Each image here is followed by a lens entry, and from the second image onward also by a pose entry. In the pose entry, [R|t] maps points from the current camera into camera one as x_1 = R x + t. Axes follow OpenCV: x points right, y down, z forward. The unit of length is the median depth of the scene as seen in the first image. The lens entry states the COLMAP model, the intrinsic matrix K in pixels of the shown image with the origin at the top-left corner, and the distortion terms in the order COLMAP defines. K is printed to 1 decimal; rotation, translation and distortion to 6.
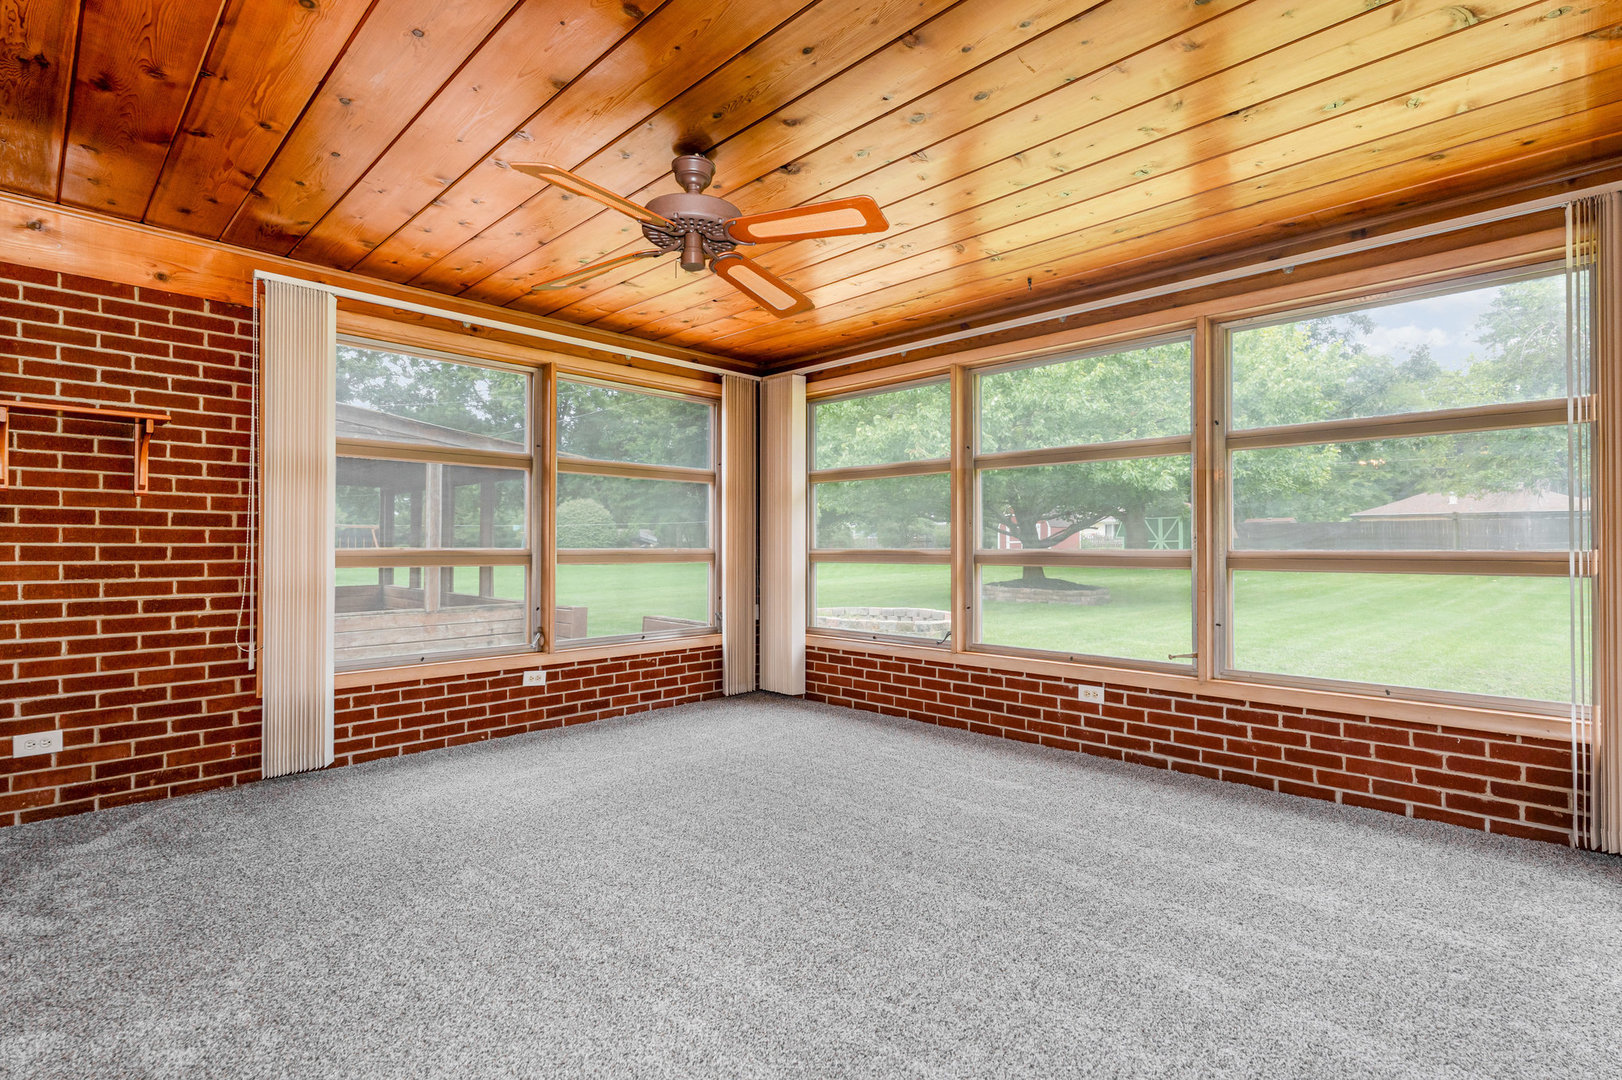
lens RADIAL K [[761.8, 0, 813.9], [0, 761.8, 547.1], [0, 0, 1]] dist [0.001435, 0.001519]
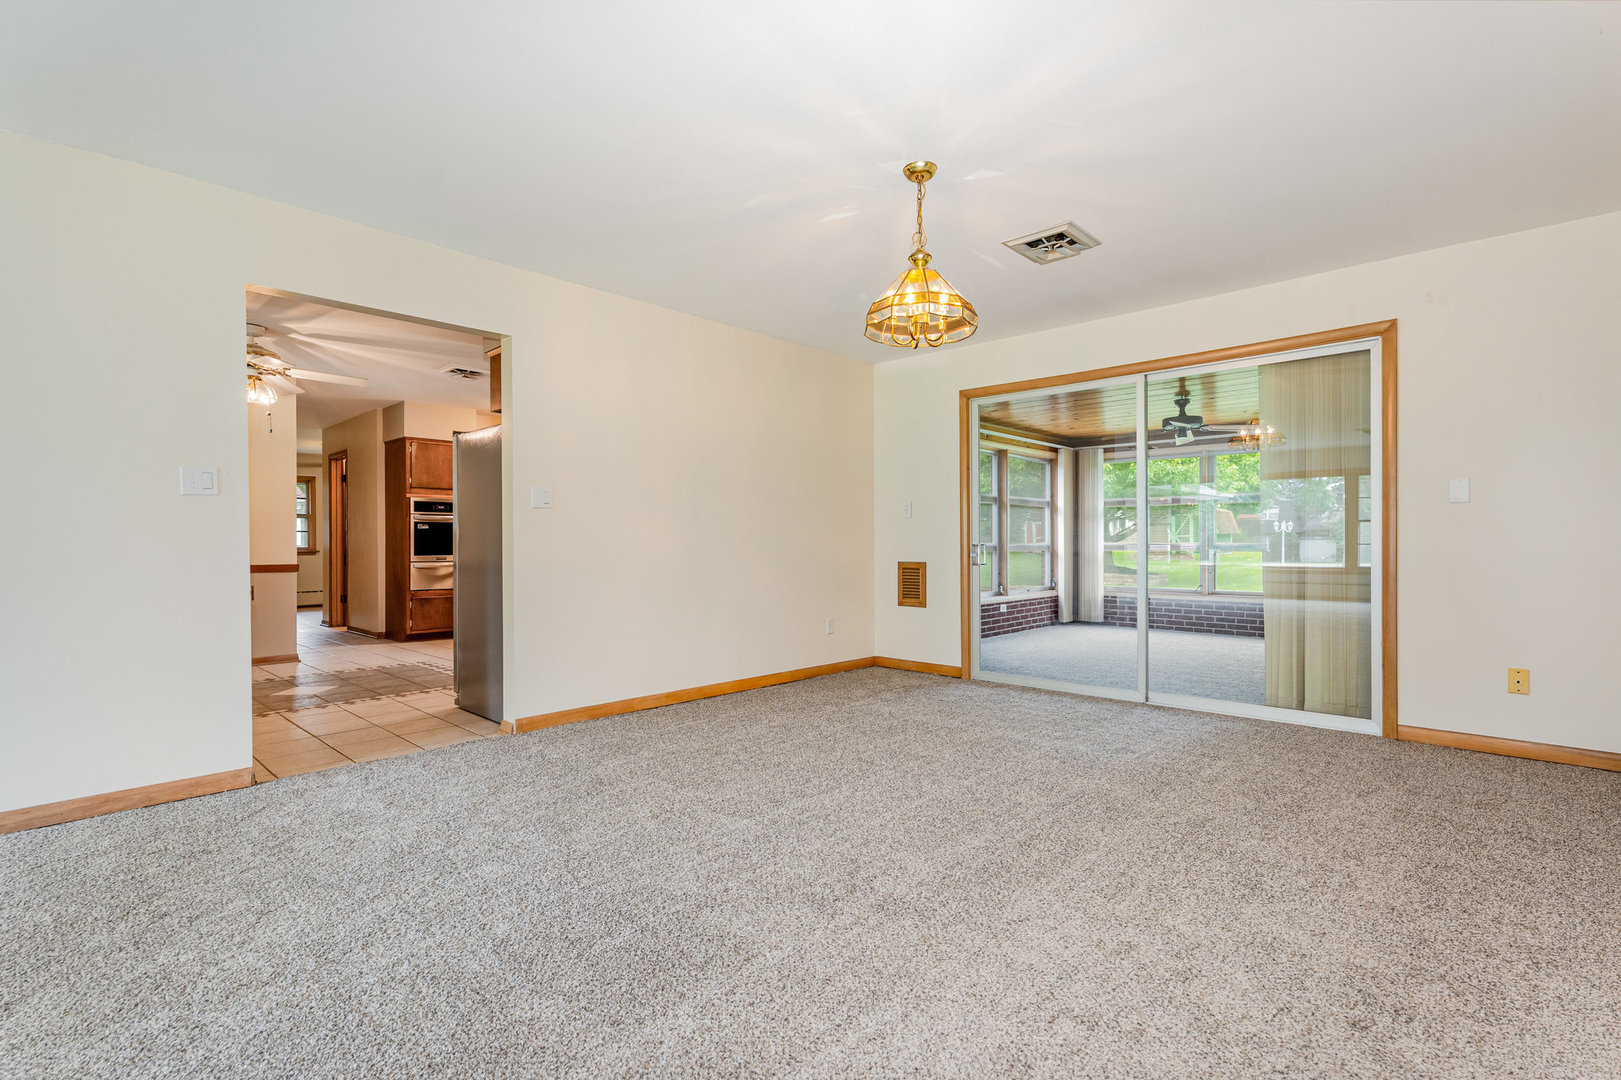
lens RADIAL K [[747.2, 0, 810.5], [0, 747.2, 540.0], [0, 0, 1]] dist [-0.001714, 0.000147]
pose [[0.999927, -0.006862, 0.009947, -0.736487], [0.006882, 0.999975, -0.001885, -0.005229], [-0.009934, 0.001953, 0.999949, -0.790679]]
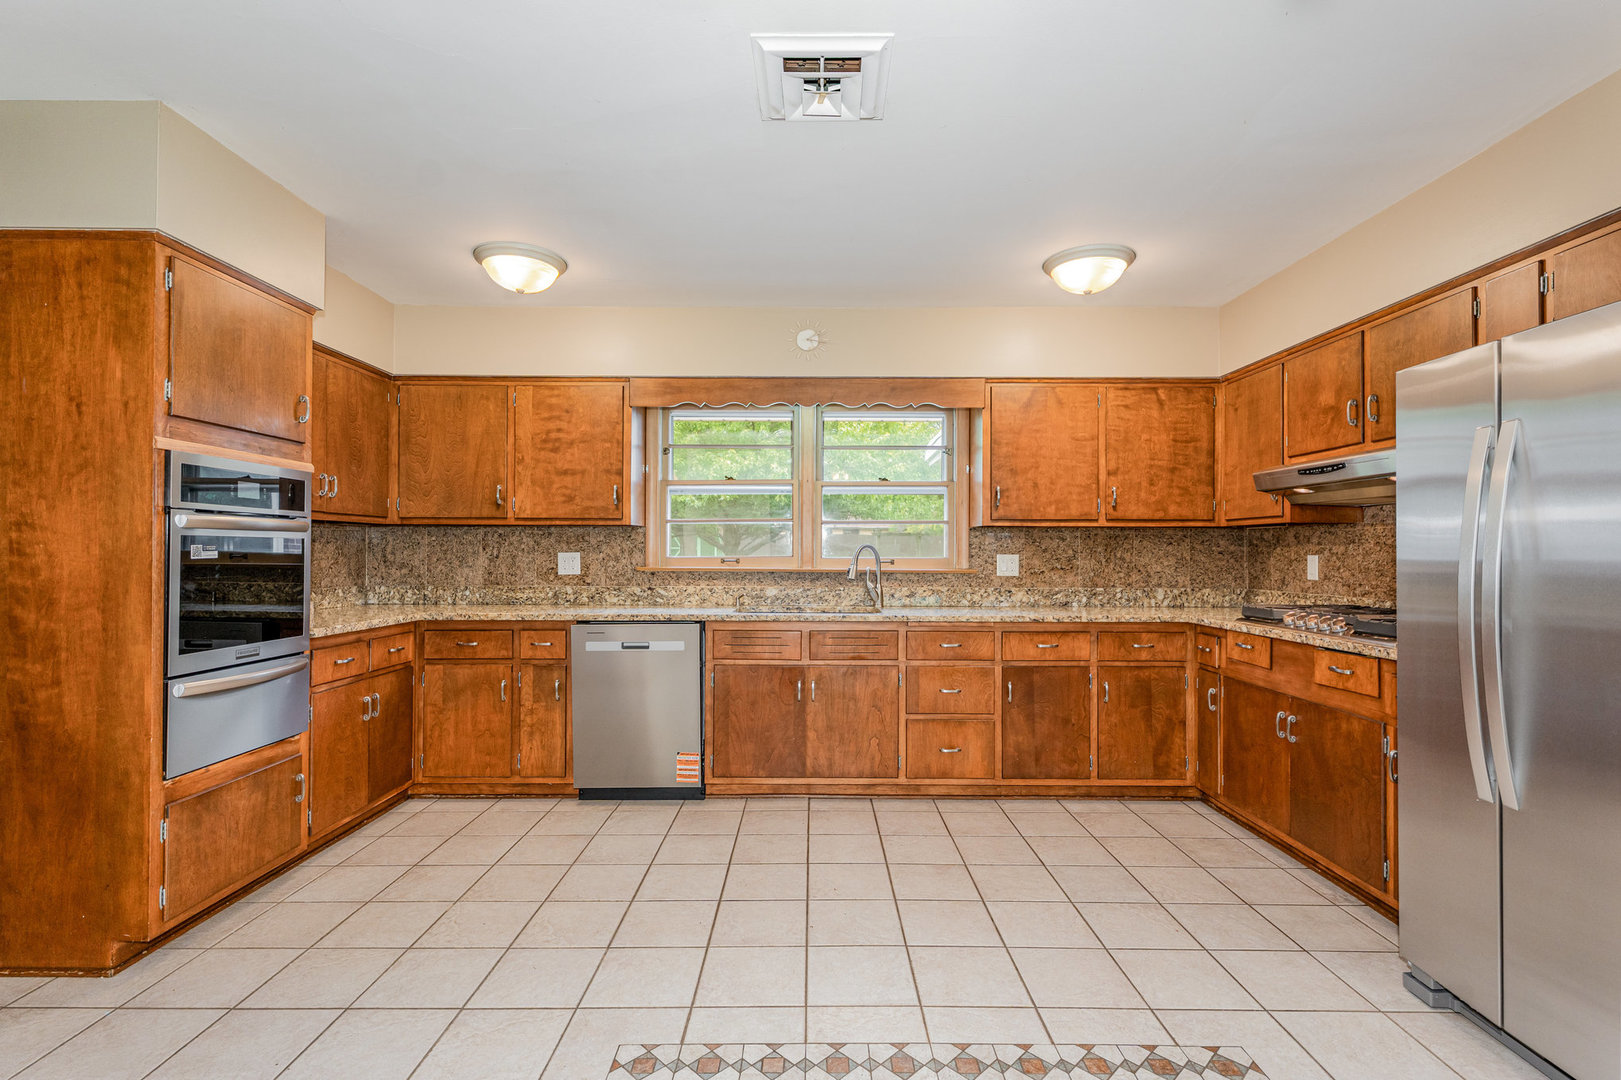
lens RADIAL K [[759.7, 0, 810.5], [0, 759.7, 540.0], [0, 0, 1]] dist [0.000887, 0.000923]
pose [[0.719444, 0.008664, 0.694497, -1.563284], [-0.000931, 0.999933, -0.011511, -0.043698], [-0.694550, 0.007635, 0.719404, 0.149025]]
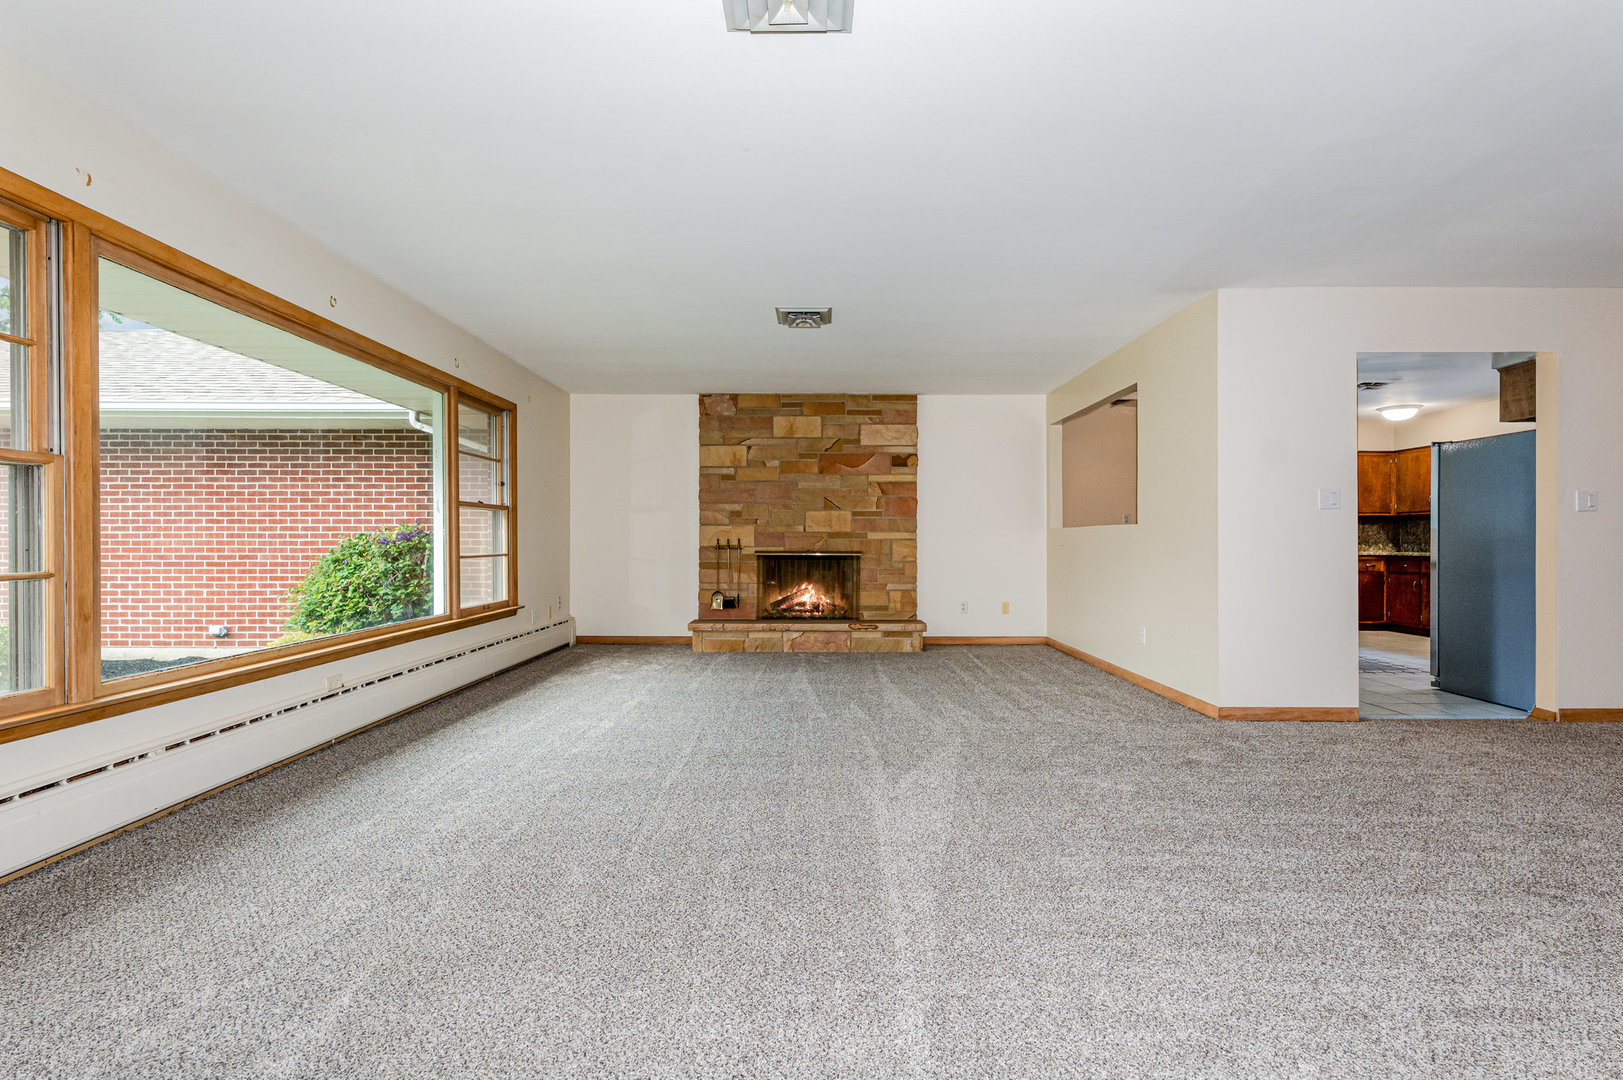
lens RADIAL K [[760.6, 0, 811.5], [0, 760.6, 540.0], [0, 0, 1]] dist [0.000887, 0.000923]
pose [[0.694072, -0.000393, -0.719905, -1.001006], [-0.001006, 0.999998, -0.001516, -0.008119], [0.719905, 0.001777, 0.694071, -1.199666]]
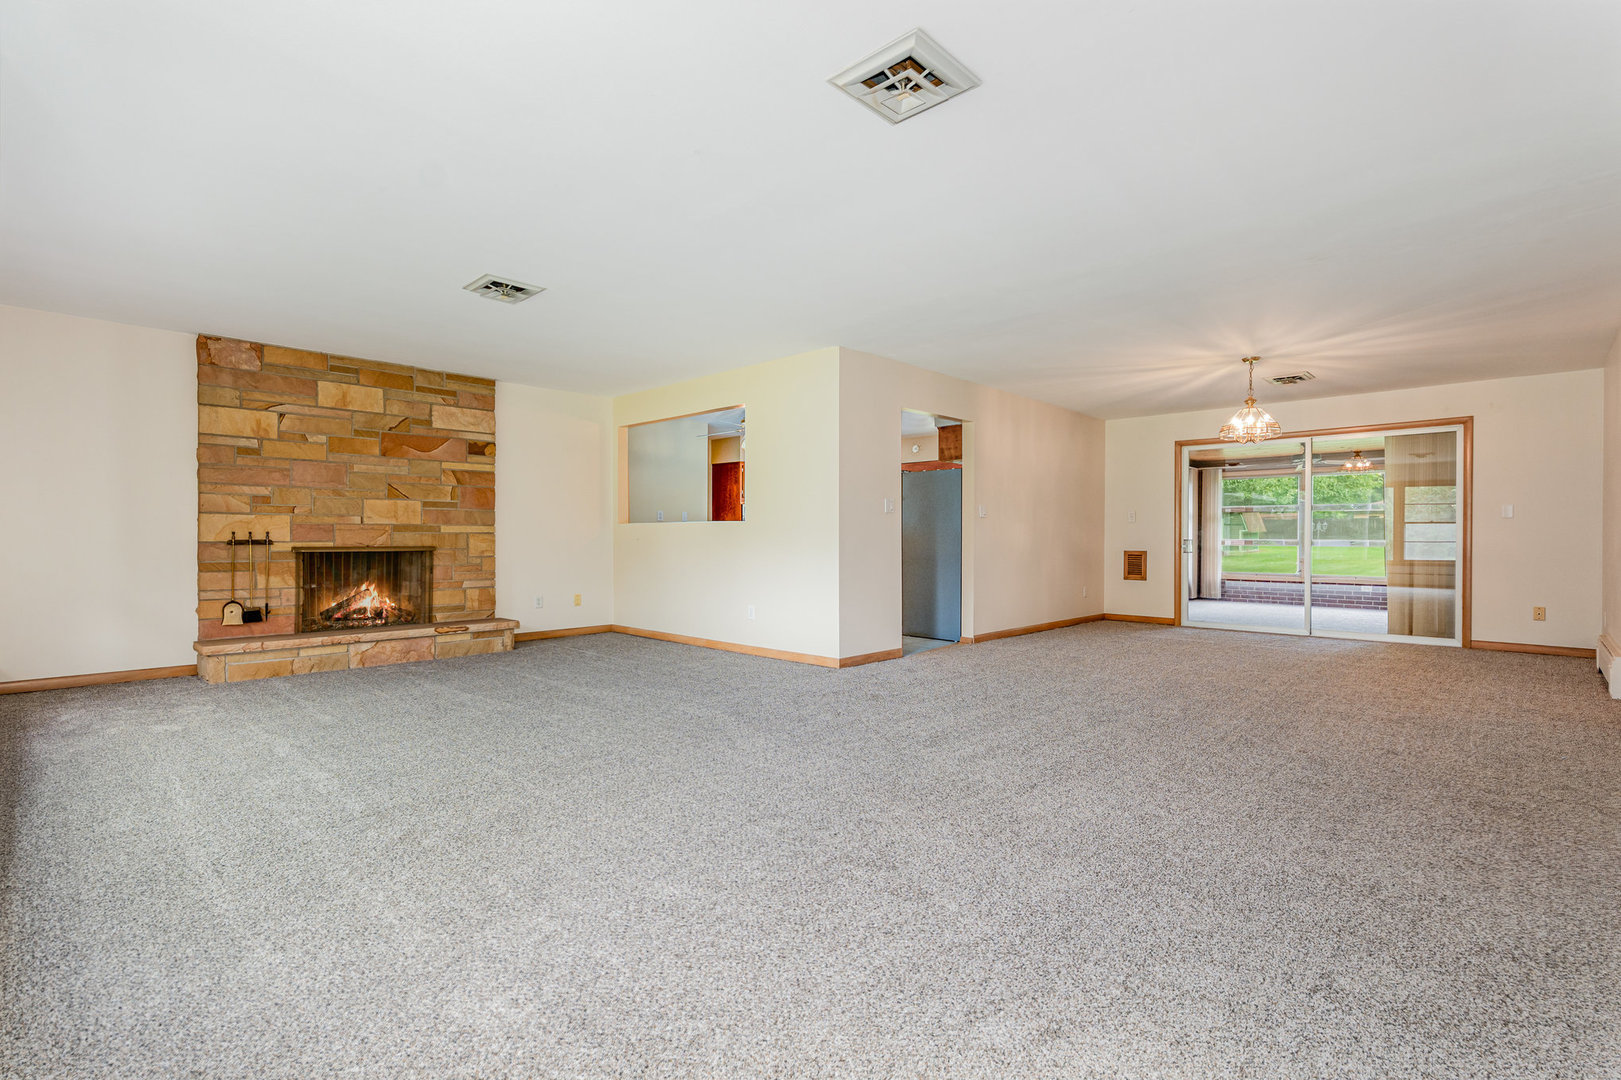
lens RADIAL K [[744.1, 0, 810.5], [0, 744.1, 540.0], [0, 0, 1]] dist [0.002819, 0.000614]
pose [[0.999999, 0.000325, 0.001438, -1.338339], [-0.000331, 0.999992, 0.003951, -0.004799], [-0.001436, -0.003952, 0.999991, -1.396139]]
